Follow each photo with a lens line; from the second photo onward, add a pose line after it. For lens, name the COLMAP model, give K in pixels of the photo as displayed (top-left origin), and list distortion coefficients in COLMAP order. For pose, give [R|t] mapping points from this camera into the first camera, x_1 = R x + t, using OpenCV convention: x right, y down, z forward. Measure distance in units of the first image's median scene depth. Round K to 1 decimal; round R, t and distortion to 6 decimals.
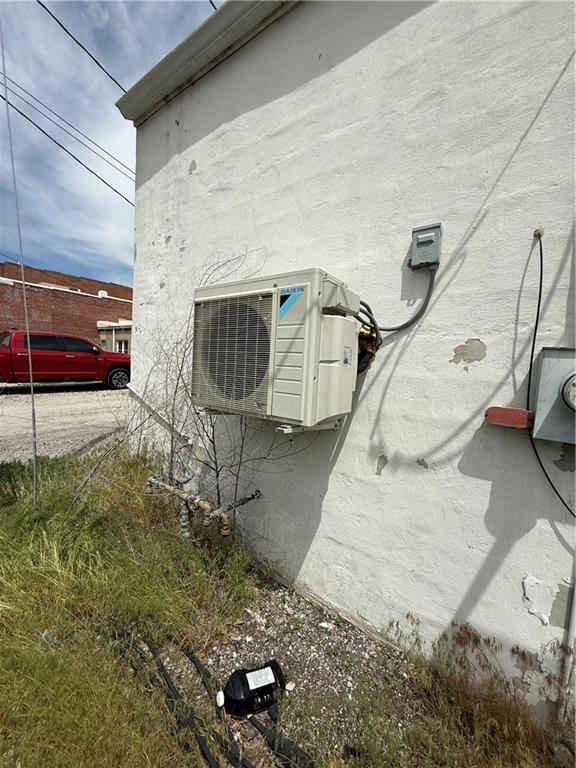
lens RADIAL K [[306.0, 0, 288.5], [0, 306.0, 382.0], [0, 0, 1]] dist [-0.003094, -0.000092]
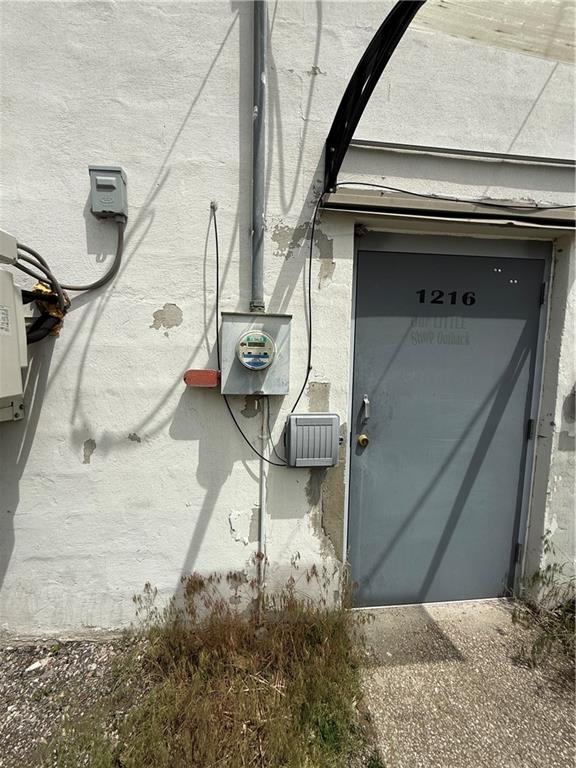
lens RADIAL K [[306.0, 0, 288.5], [0, 306.0, 382.0], [0, 0, 1]] dist [-0.003094, -0.000092]
pose [[0.740269, -0.113187, 0.662715, 0.192734], [0.061548, 0.992996, 0.100845, 0.032155], [-0.669488, -0.033864, 0.742051, 0.001780]]
